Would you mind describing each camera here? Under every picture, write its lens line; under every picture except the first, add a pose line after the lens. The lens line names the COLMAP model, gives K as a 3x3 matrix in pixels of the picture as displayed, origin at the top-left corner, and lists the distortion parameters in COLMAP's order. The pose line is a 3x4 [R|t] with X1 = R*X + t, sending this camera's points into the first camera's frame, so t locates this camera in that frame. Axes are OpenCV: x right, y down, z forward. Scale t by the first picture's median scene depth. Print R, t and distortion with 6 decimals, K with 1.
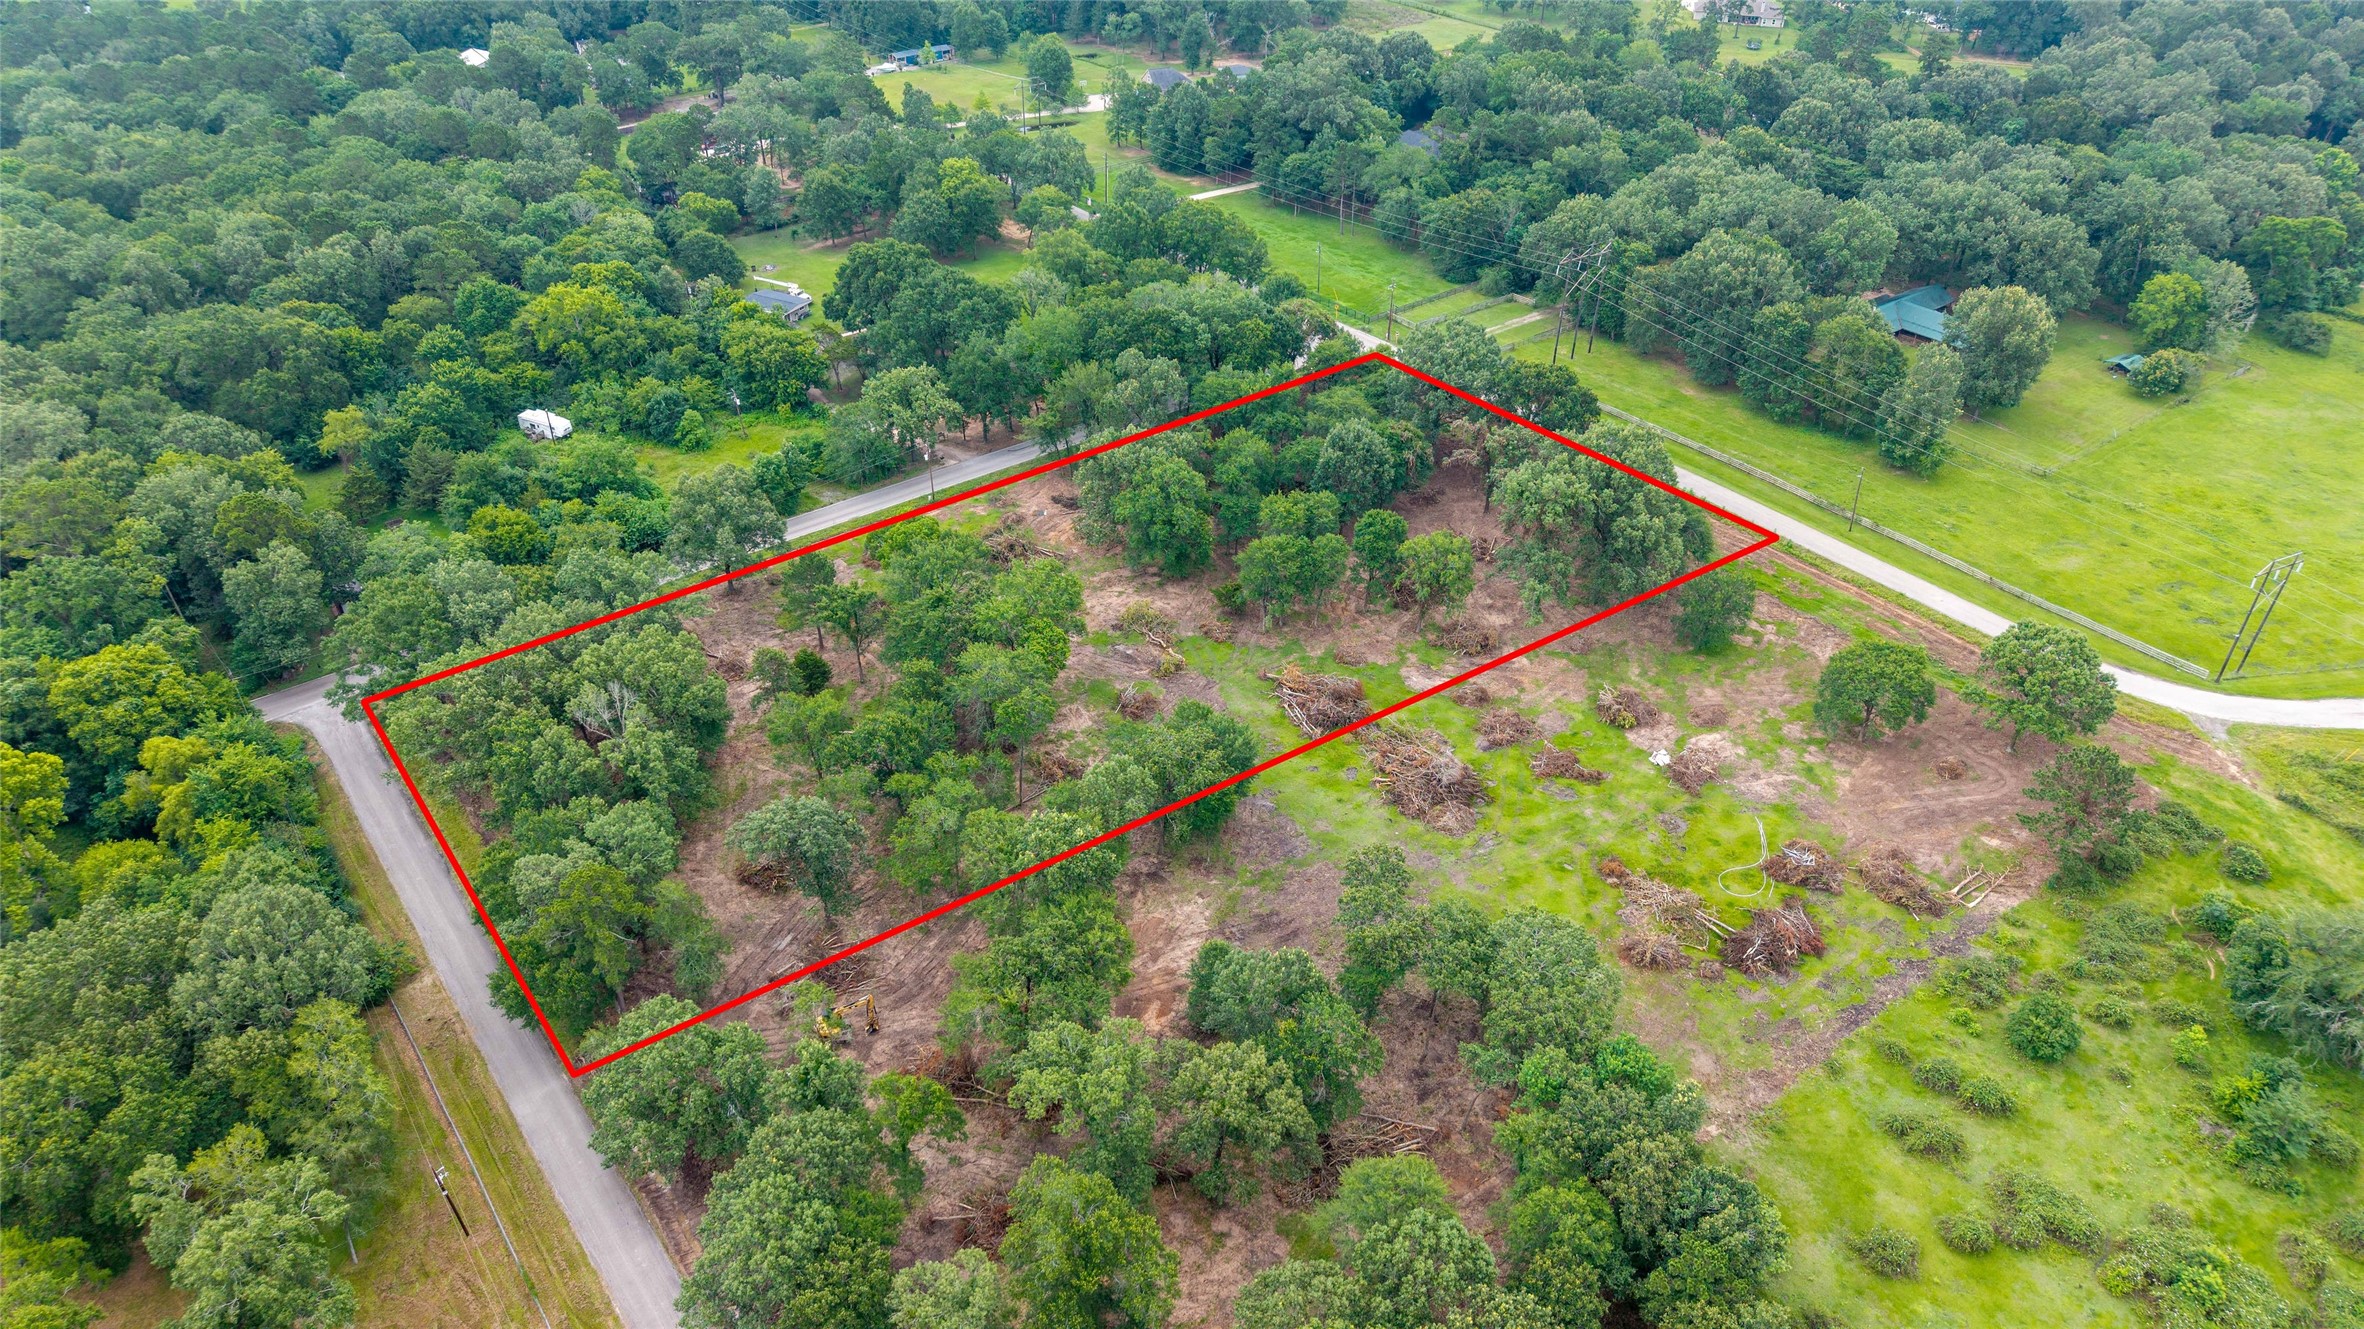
lens RADIAL K [[1584.3, 0, 1178.4], [0, 1584.3, 667.9], [0, 0, 1]] dist [0.008343, -0.006742]
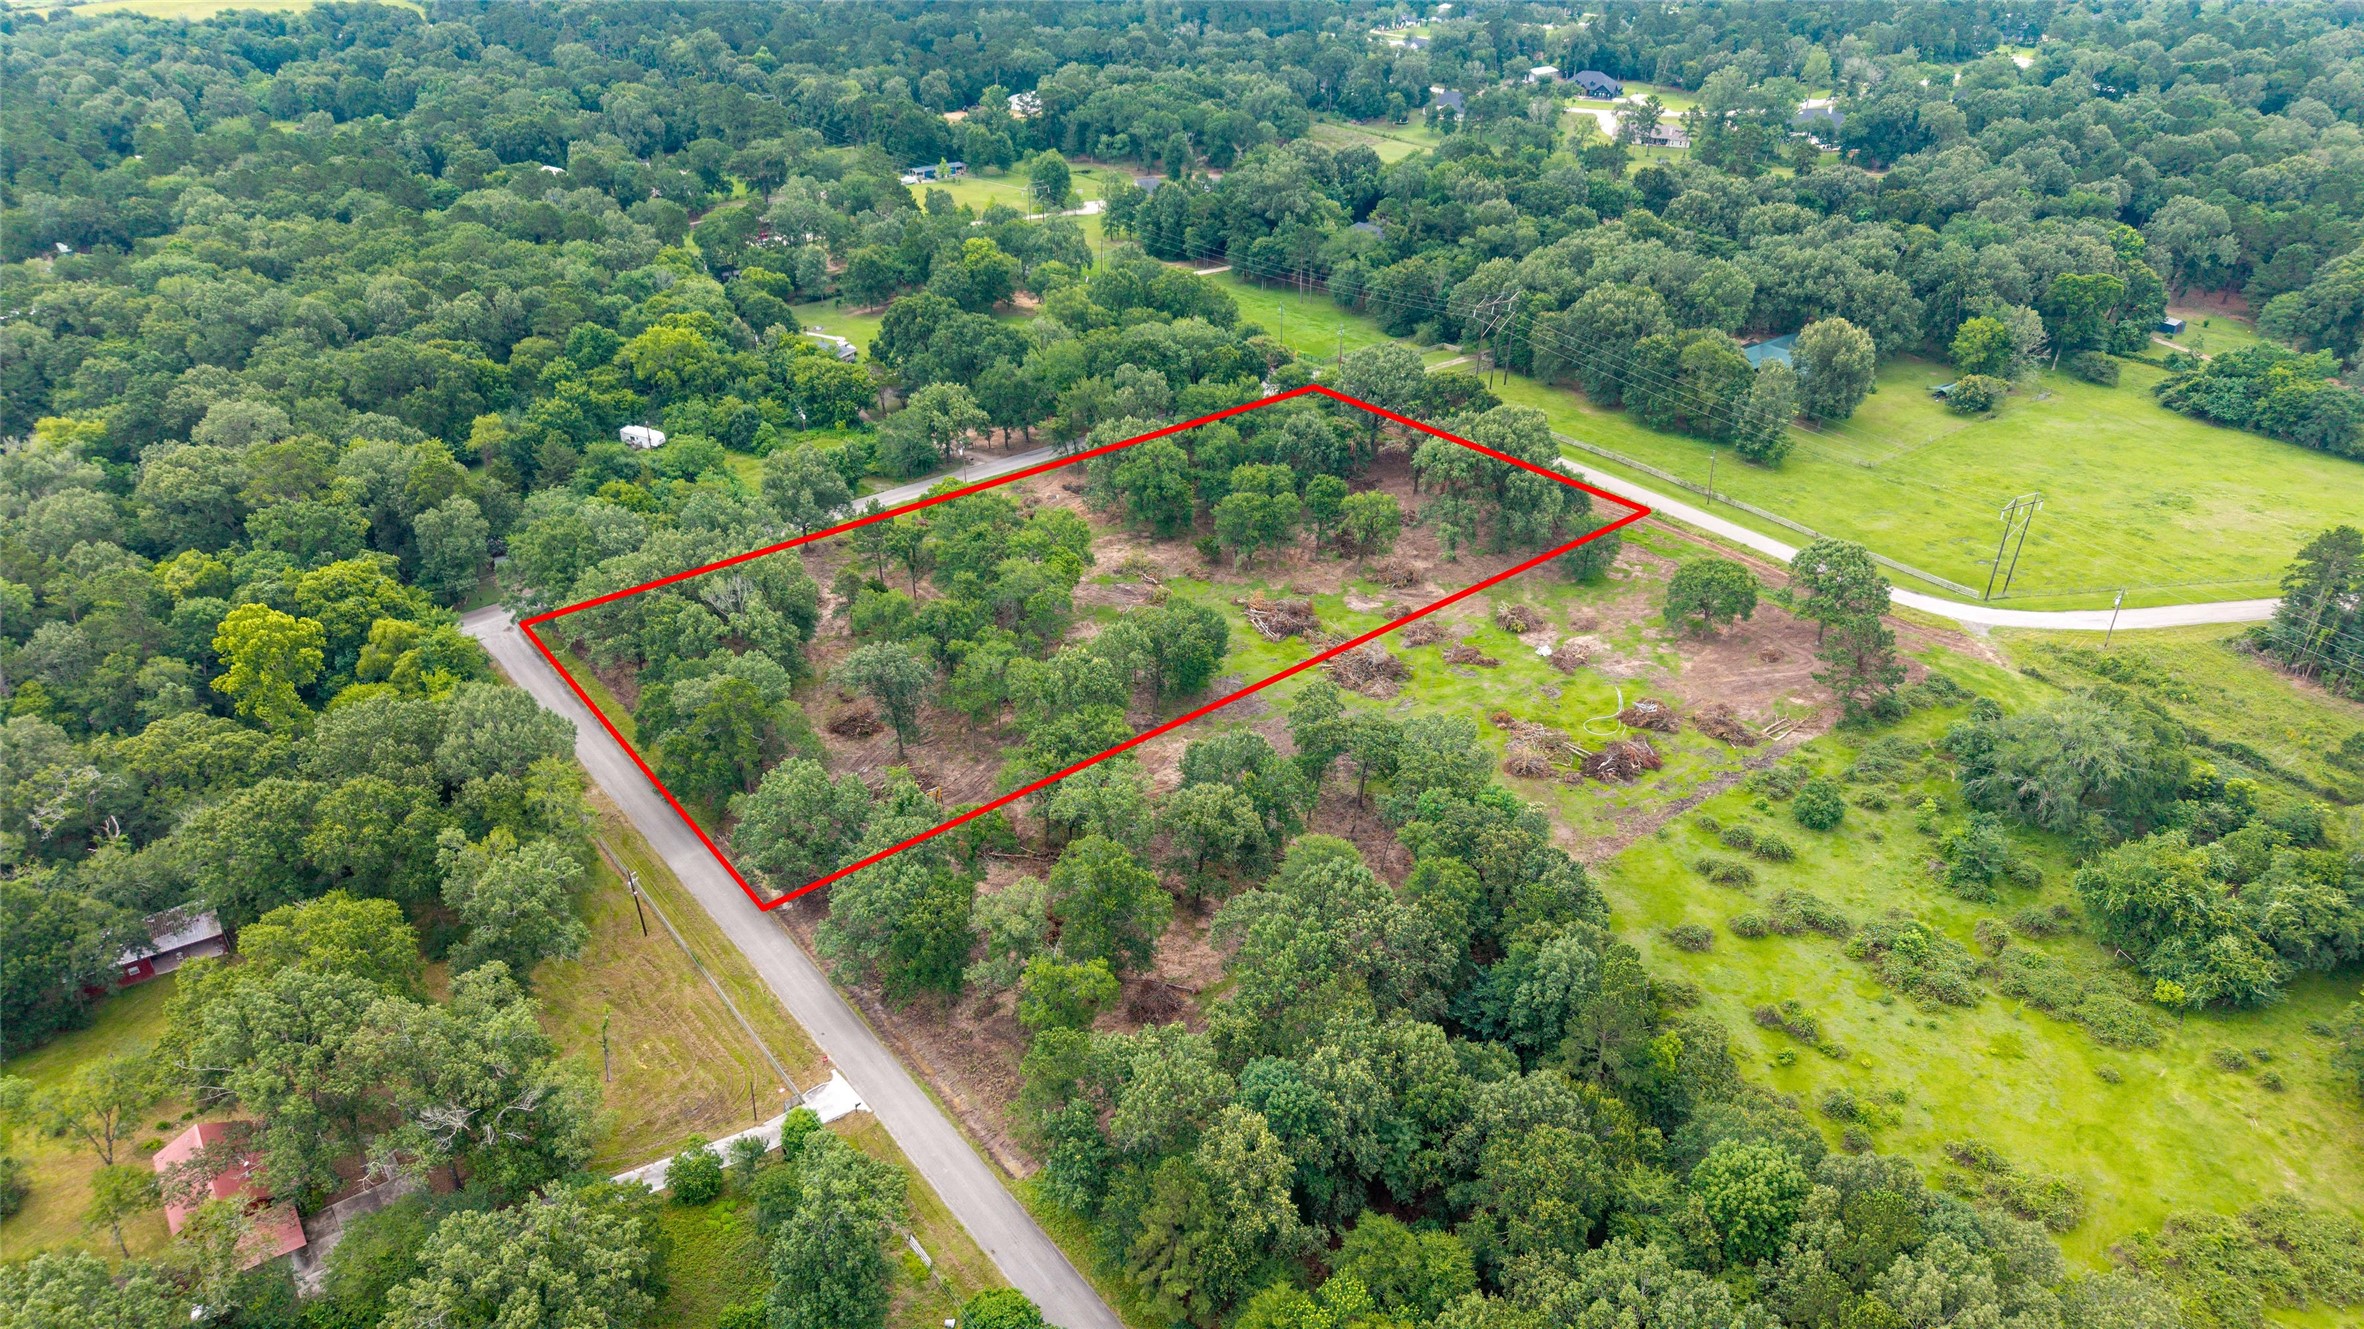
lens RADIAL K [[1582.8, 0, 1179.2], [0, 1582.8, 670.7], [0, 0, 1]] dist [0.018023, -0.026619]
pose [[0.999925, -0.006043, 0.010643, -0.003499], [0.006961, 0.996061, -0.088401, 0.143160], [-0.010067, 0.088468, 0.996028, -0.208760]]
